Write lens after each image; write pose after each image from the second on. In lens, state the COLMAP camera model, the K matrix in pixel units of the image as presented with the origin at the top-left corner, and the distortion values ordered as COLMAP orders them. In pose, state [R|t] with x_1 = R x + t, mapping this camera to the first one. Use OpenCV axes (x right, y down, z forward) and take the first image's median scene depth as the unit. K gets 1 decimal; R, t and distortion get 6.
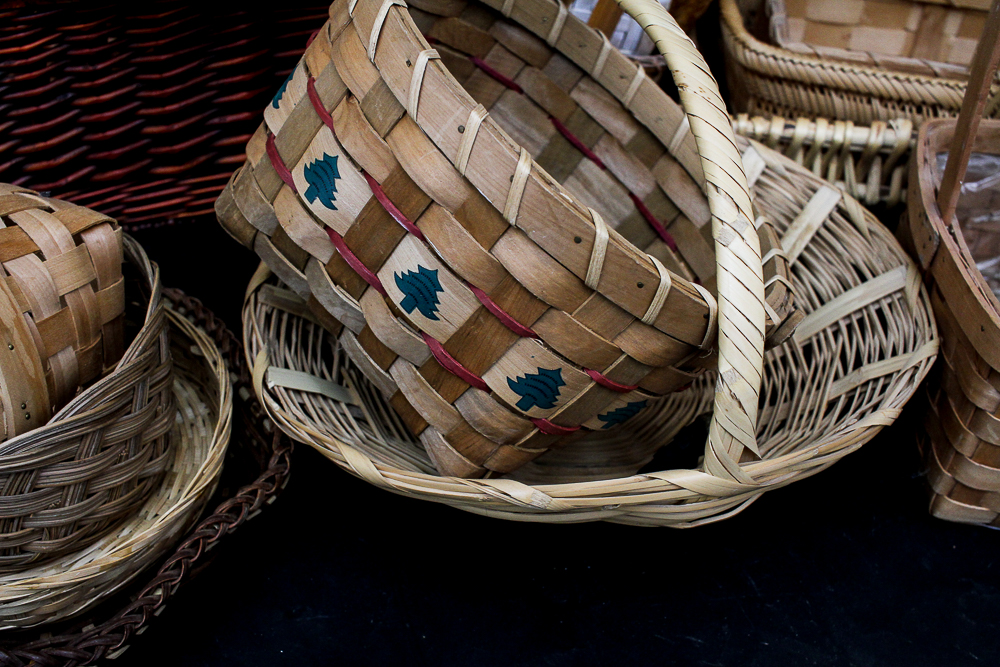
lens RADIAL K [[1133.0, 0, 494.4], [0, 1133.0, 348.7], [0, 0, 1]] dist [-0.096238, 0.000000]
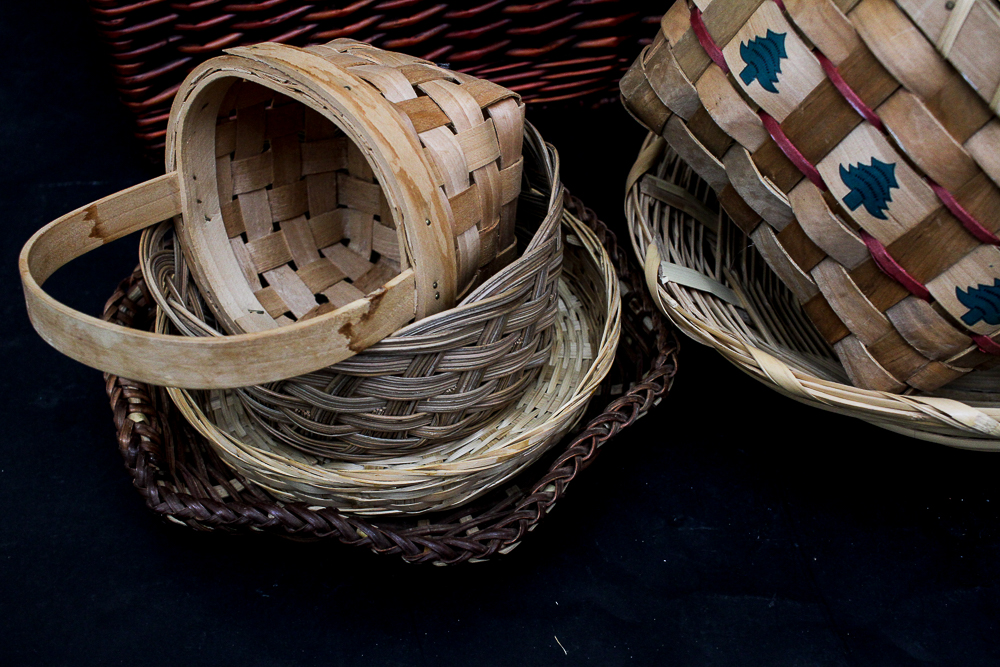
lens RADIAL K [[1133.0, 0, 493.8], [0, 1133.0, 342.6], [0, 0, 1]] dist [-0.096238, 0.000000]
pose [[0.979856, 0.070883, -0.186703, -0.156490], [-0.057009, 0.995270, 0.078666, 0.017587], [0.191396, -0.066437, 0.979262, 0.045412]]
